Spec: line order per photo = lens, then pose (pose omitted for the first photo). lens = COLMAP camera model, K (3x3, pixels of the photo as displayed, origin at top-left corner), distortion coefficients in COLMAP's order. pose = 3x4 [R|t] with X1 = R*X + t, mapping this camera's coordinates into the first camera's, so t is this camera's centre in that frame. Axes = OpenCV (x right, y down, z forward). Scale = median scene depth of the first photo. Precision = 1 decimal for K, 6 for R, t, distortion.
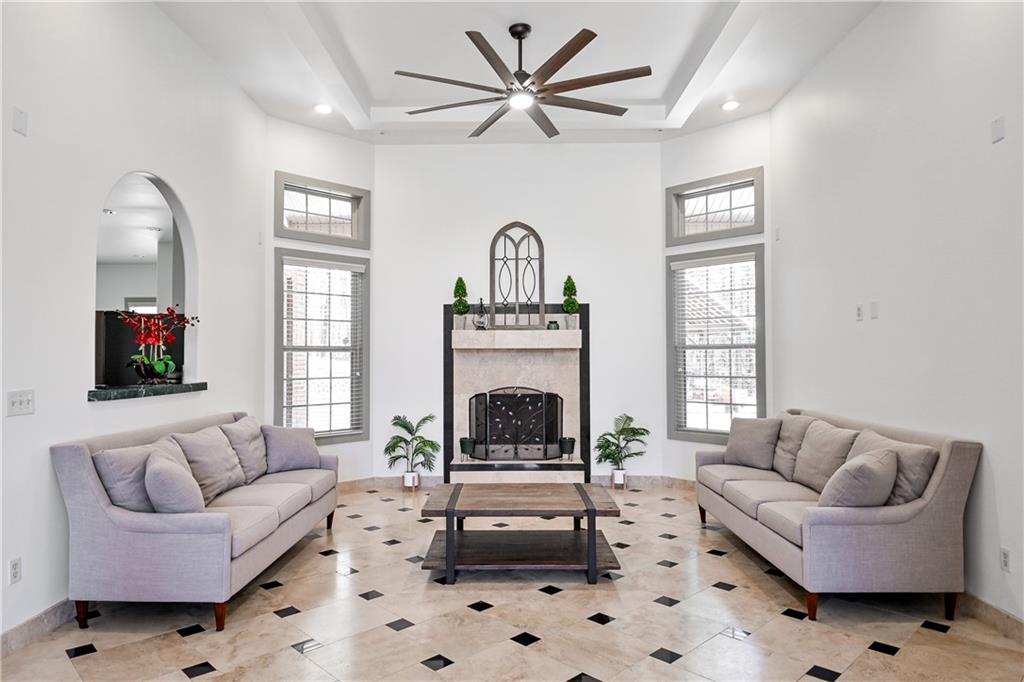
lens RADIAL K [[448.6, 0, 509.2], [0, 448.6, 340.0], [0, 0, 1]] dist [0.011688, -0.023943]
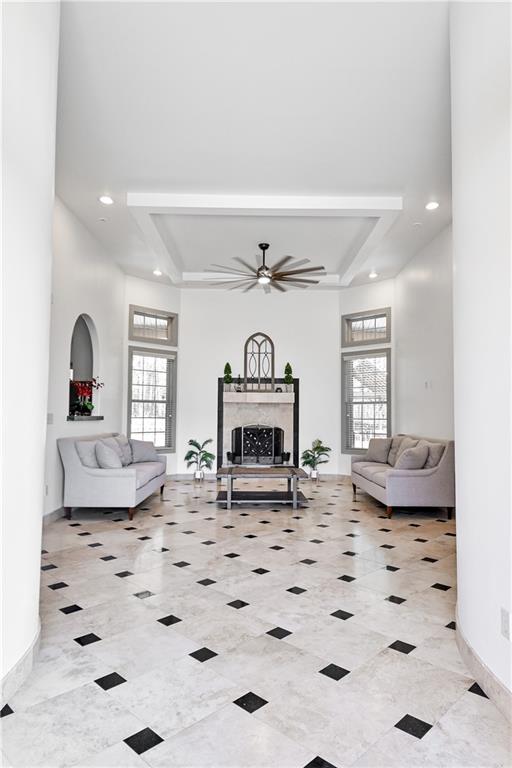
lens RADIAL K [[426.5, 0, 255.6], [0, 426.5, 404.9], [0, 0, 1]] dist [-0.001471, -0.000424]
pose [[0.999312, 0.011621, 0.035219, -0.055990], [-0.011389, 0.999912, -0.006756, 0.040055], [-0.035294, 0.006350, 0.999357, -0.715945]]
